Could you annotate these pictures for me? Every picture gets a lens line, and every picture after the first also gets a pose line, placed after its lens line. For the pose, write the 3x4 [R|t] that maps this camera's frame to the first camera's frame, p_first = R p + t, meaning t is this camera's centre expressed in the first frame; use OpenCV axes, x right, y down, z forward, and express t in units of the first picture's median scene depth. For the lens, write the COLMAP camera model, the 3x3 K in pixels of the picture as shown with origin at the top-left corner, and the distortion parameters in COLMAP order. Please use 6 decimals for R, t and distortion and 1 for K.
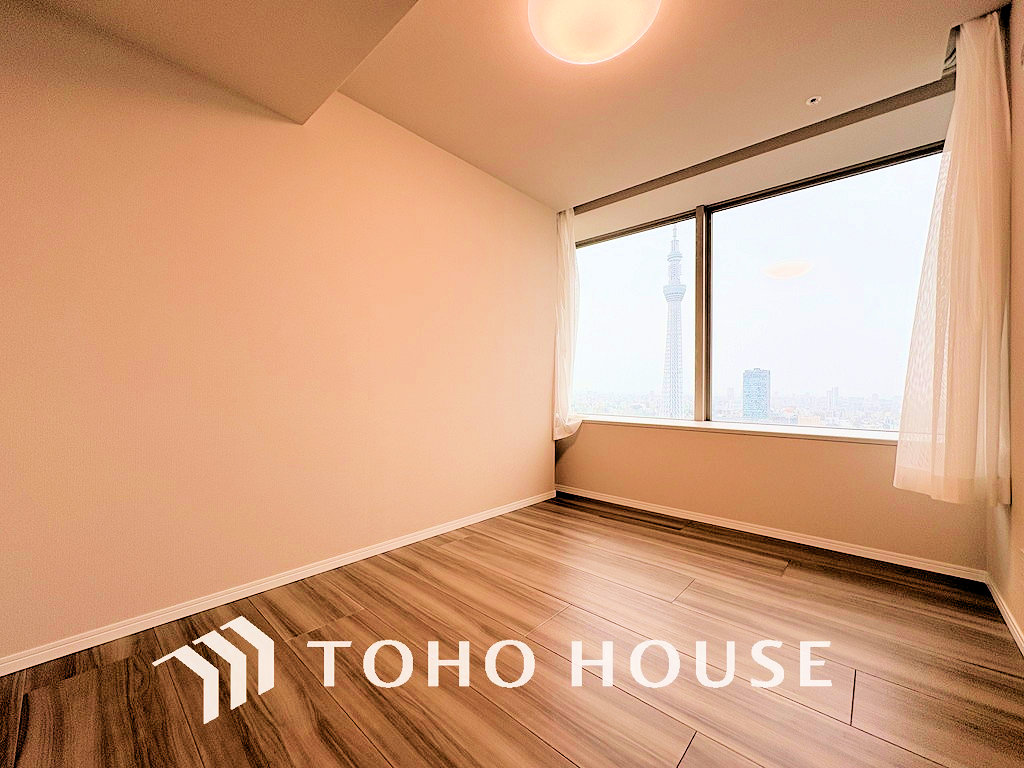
lens RADIAL K [[409.0, 0, 515.2], [0, 409.0, 385.8], [0, 0, 1]] dist [0.001355, 0.000363]
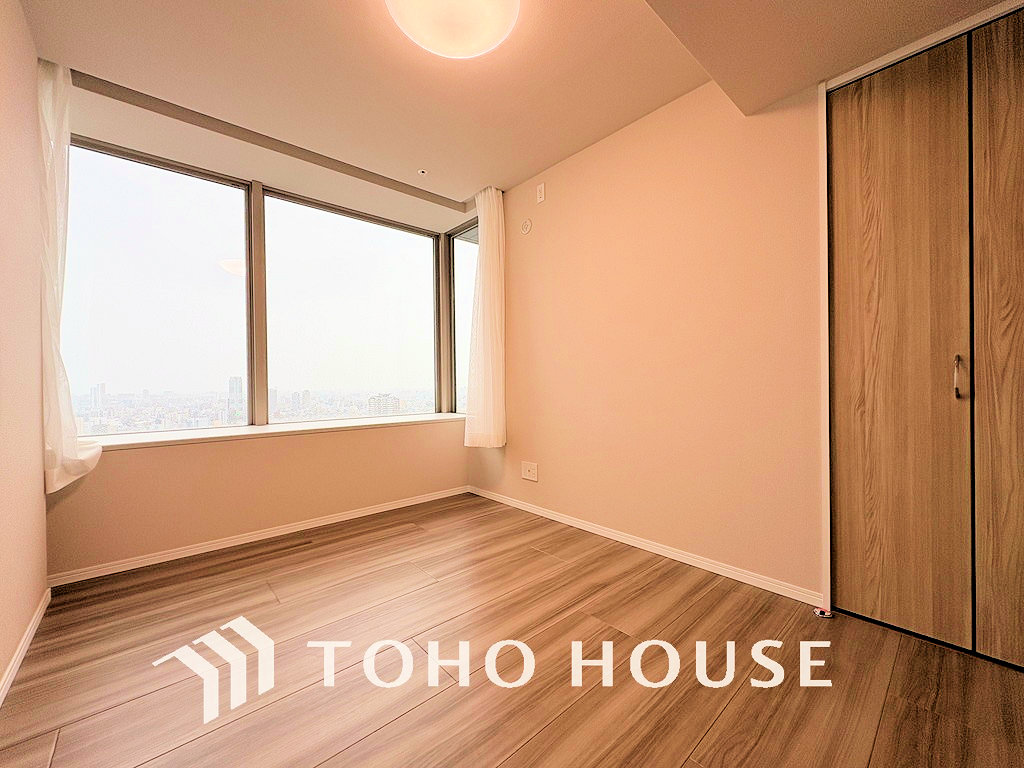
lens RADIAL K [[409.0, 0, 515.4], [0, 409.0, 382.1], [0, 0, 1]] dist [0.001355, 0.000363]
pose [[0.105040, -0.008273, 0.994434, -0.443420], [0.006915, 0.999947, 0.007589, -0.011528], [-0.994444, 0.006080, 0.105091, 0.427500]]
